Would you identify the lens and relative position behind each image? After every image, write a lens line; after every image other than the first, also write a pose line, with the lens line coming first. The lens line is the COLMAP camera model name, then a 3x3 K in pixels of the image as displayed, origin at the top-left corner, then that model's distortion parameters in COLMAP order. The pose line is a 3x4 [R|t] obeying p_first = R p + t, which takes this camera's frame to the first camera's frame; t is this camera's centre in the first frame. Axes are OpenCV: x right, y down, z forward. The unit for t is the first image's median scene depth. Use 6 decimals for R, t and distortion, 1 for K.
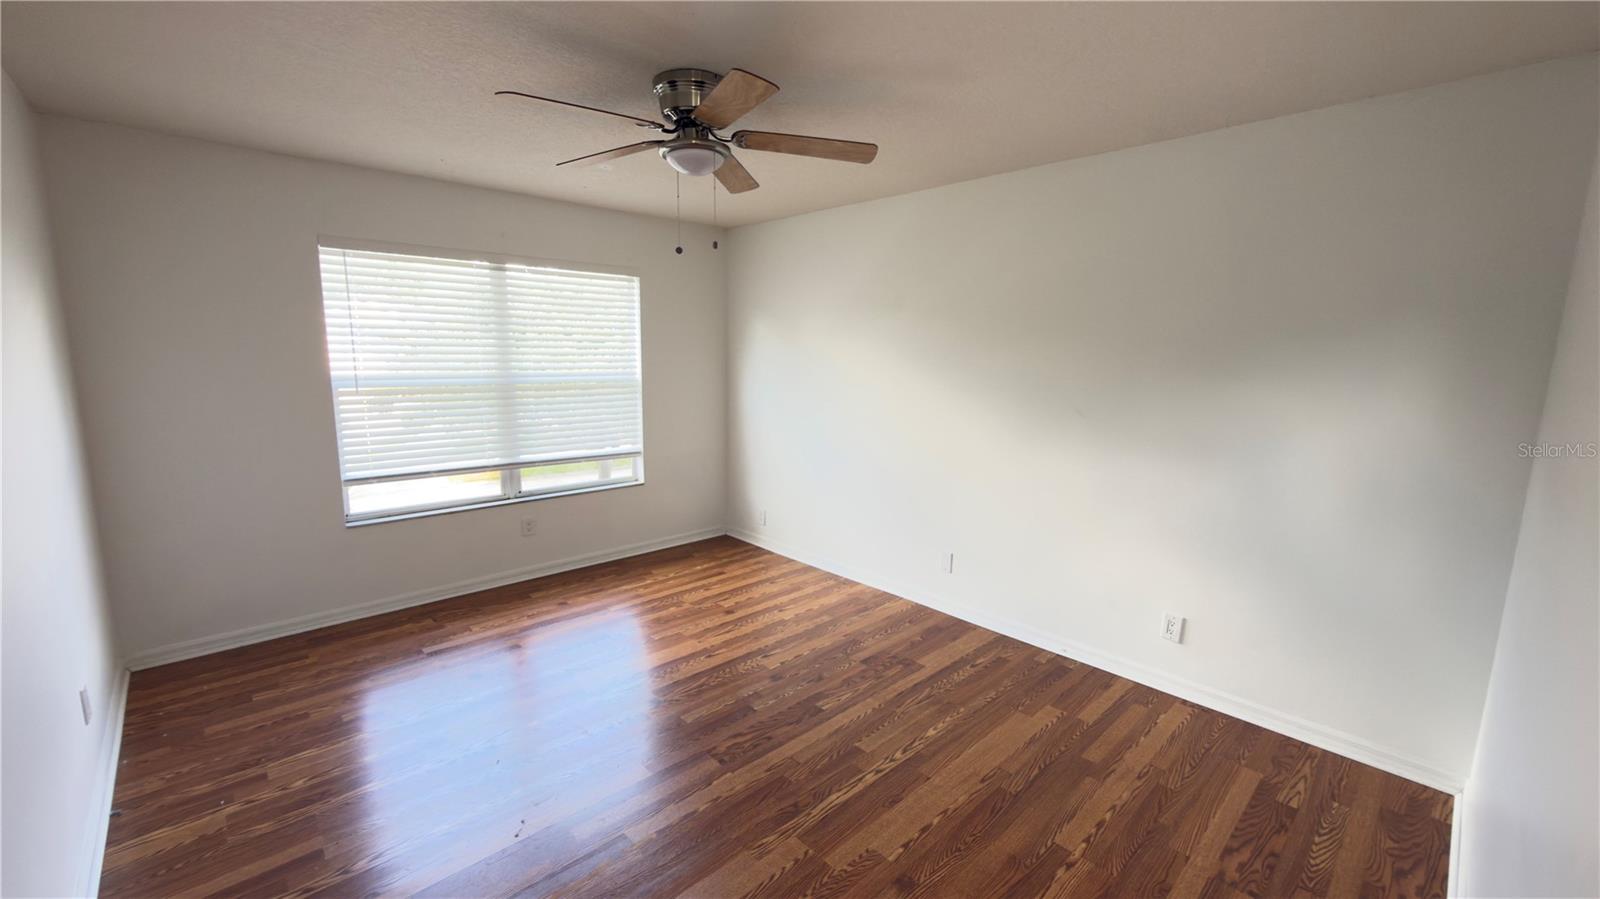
lens RADIAL K [[632.0, 0, 799.2], [0, 632.0, 449.3], [0, 0, 1]] dist [0.000250, 0.000062]
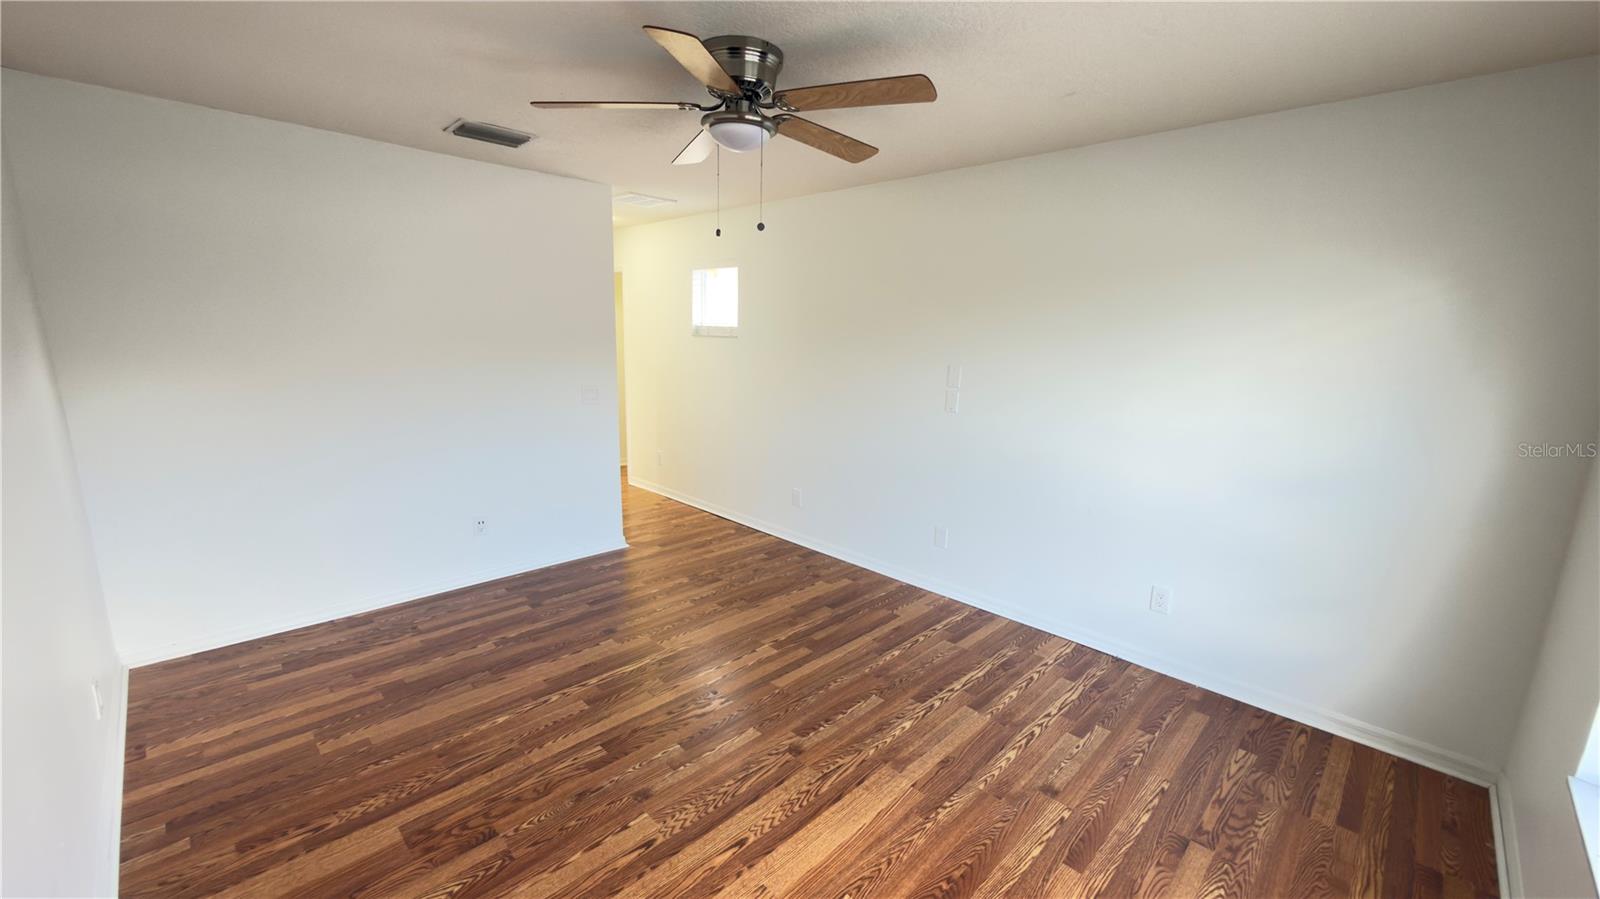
lens RADIAL K [[632.0, 0, 800.0], [0, 632.0, 452.9], [0, 0, 1]] dist [0.000250, 0.000062]
pose [[-0.998810, -0.031219, -0.037473, -0.189498], [-0.042172, 0.938775, 0.341941, -0.276484], [0.024504, 0.343114, -0.938974, 1.666704]]
